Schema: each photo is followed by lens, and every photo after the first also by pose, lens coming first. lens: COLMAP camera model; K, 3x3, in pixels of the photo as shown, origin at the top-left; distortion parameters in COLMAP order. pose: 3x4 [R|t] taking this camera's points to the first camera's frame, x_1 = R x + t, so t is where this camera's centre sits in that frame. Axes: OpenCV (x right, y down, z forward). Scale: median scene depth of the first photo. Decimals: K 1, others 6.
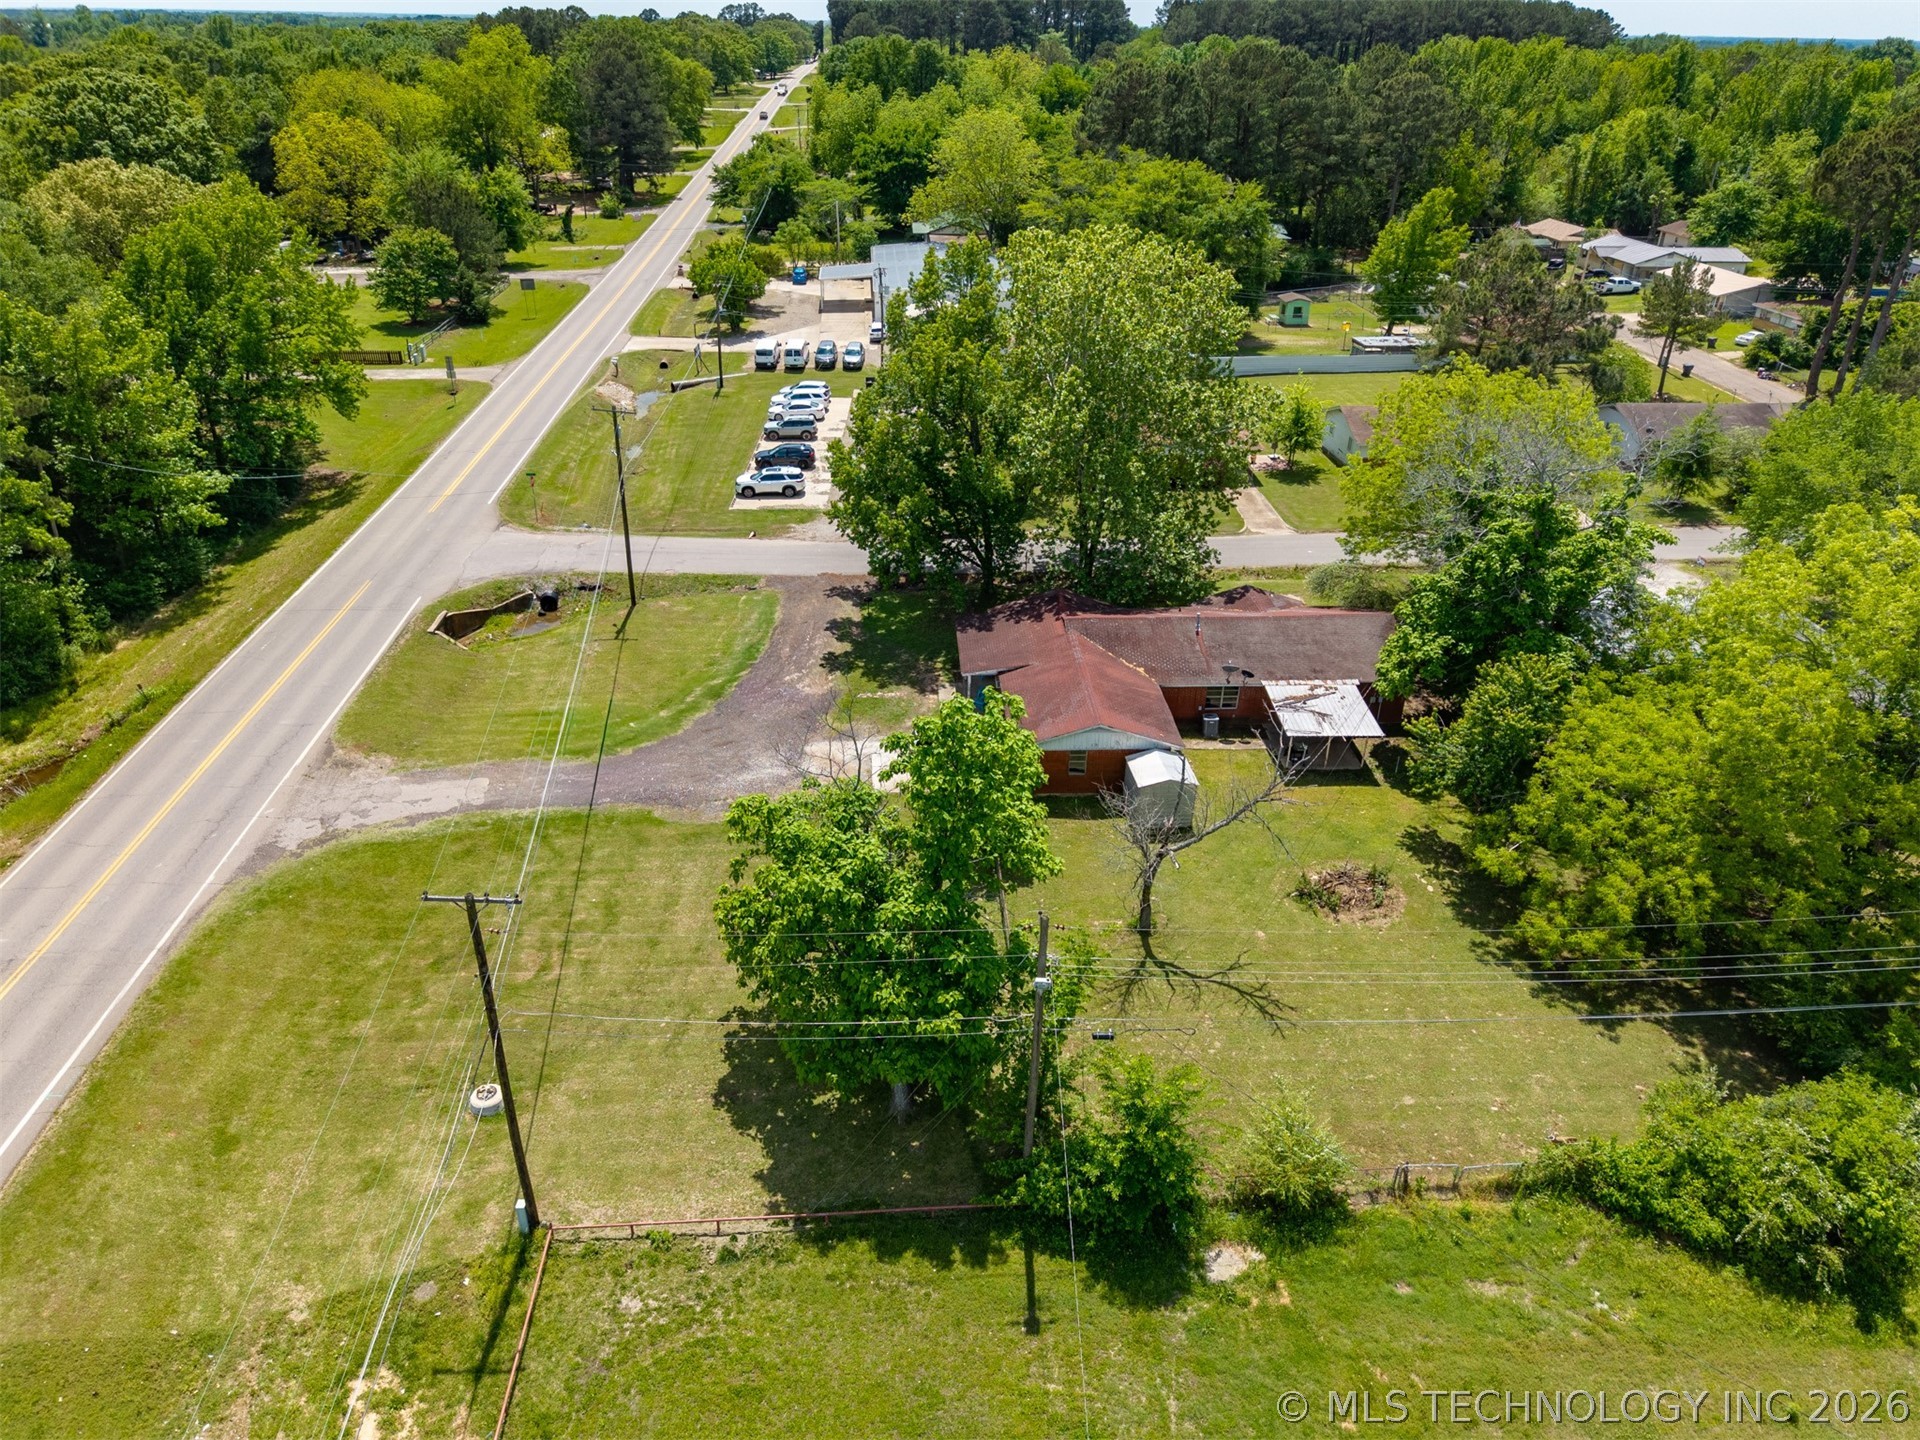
lens RADIAL K [[1333.3, 0, 960.0], [0, 1333.3, 720.0], [0, 0, 1]] dist [0.049143, -0.086576]
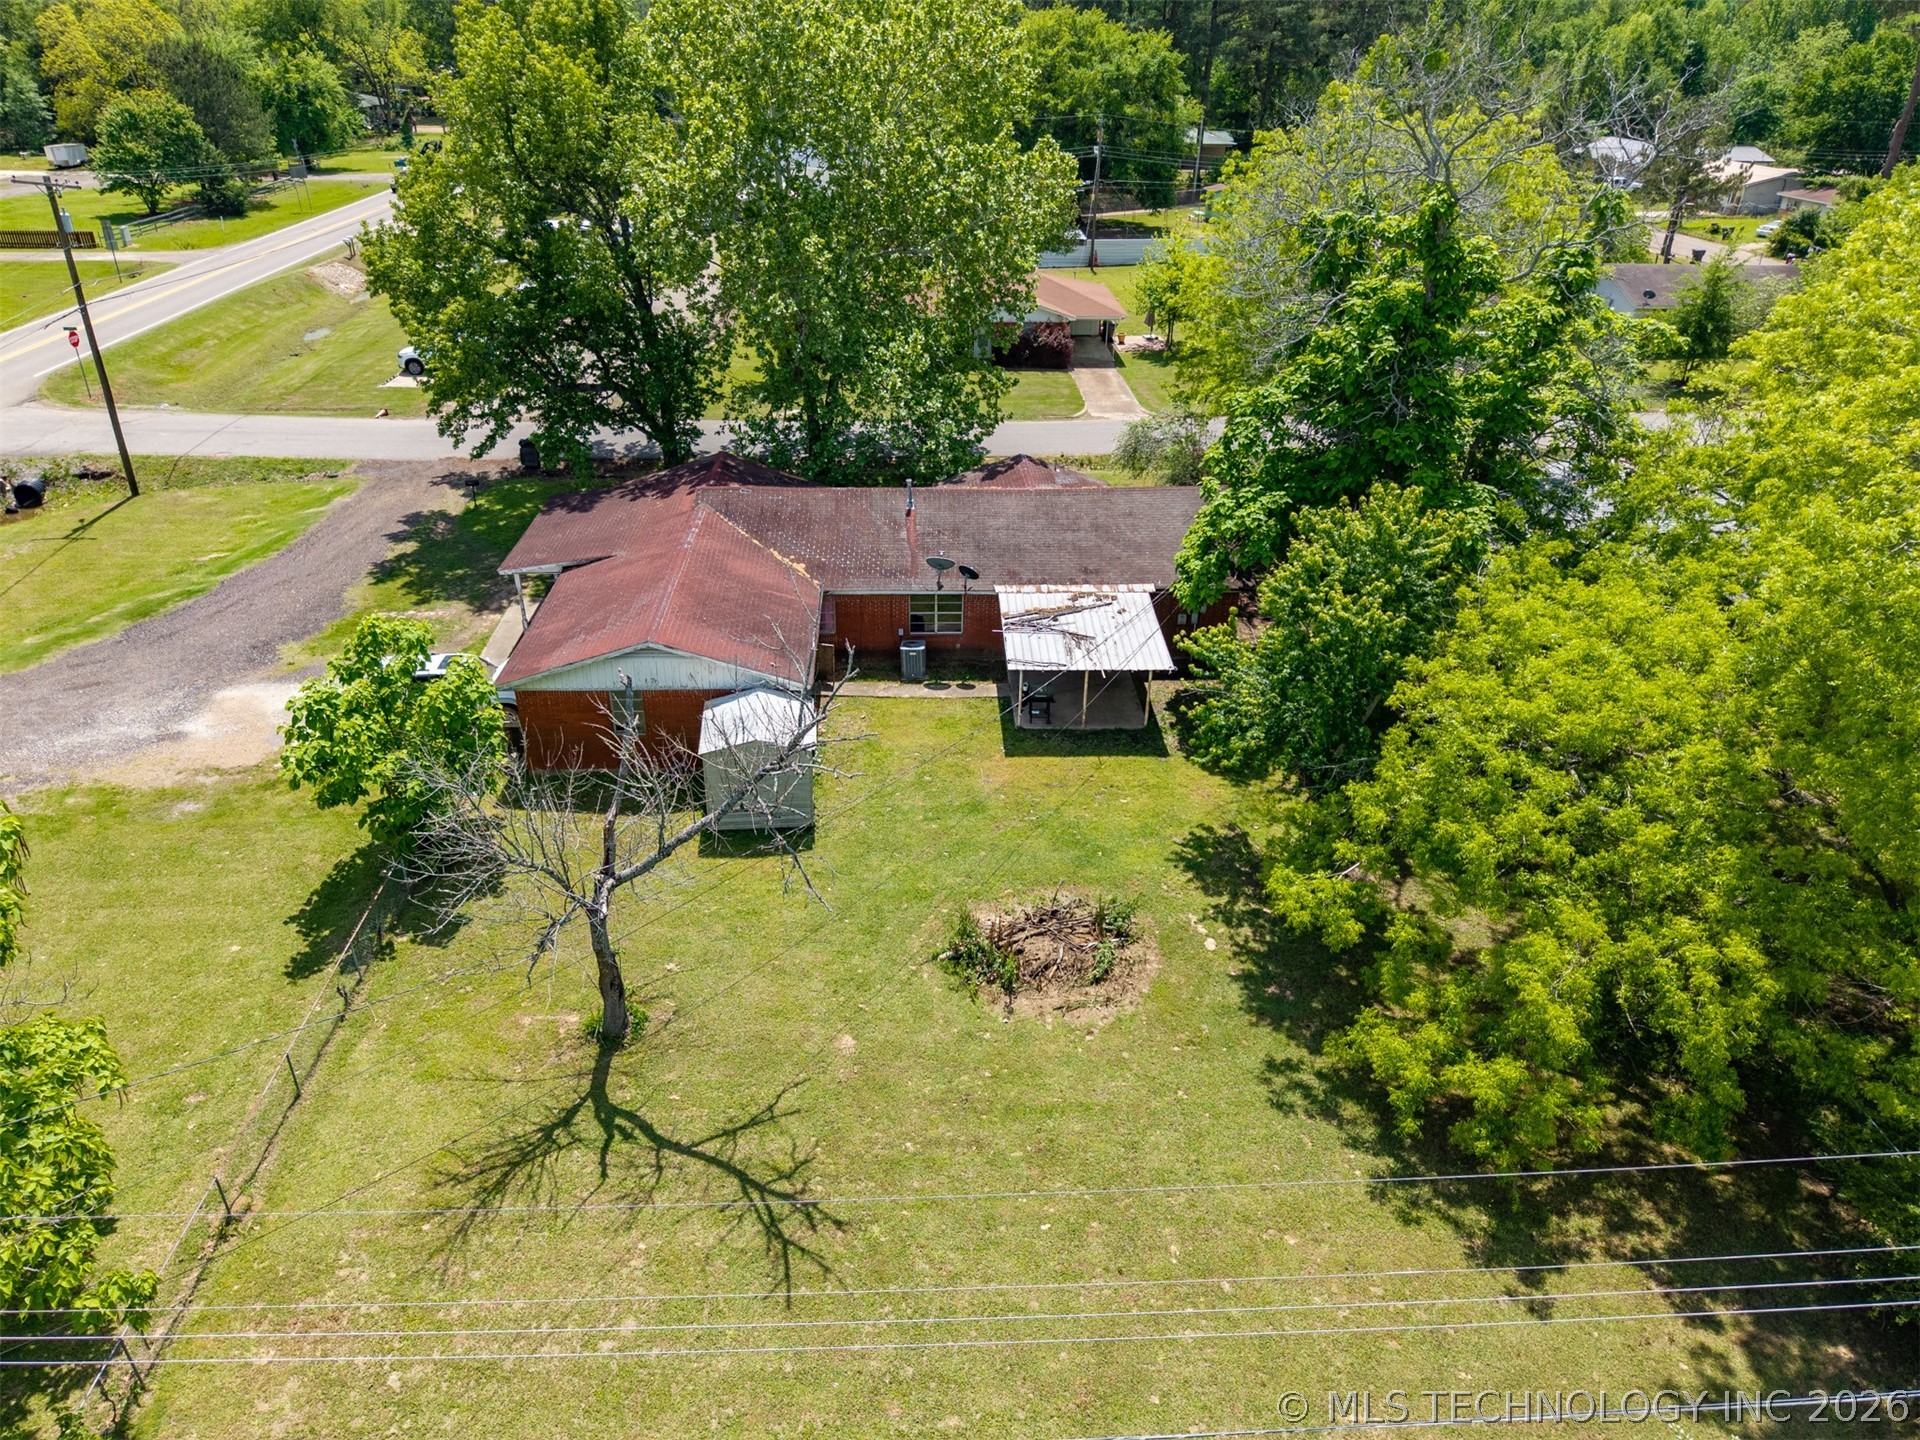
lens RADIAL K [[1328.0, 0, 960.0], [0, 1328.0, 720.0], [0, 0, 1]] dist [0.055476, -0.082015]
pose [[0.999985, 0.002274, -0.004951, 0.243829], [-0.002271, 0.999997, 0.000756, 0.035922], [0.004952, -0.000744, 0.999987, 0.456094]]
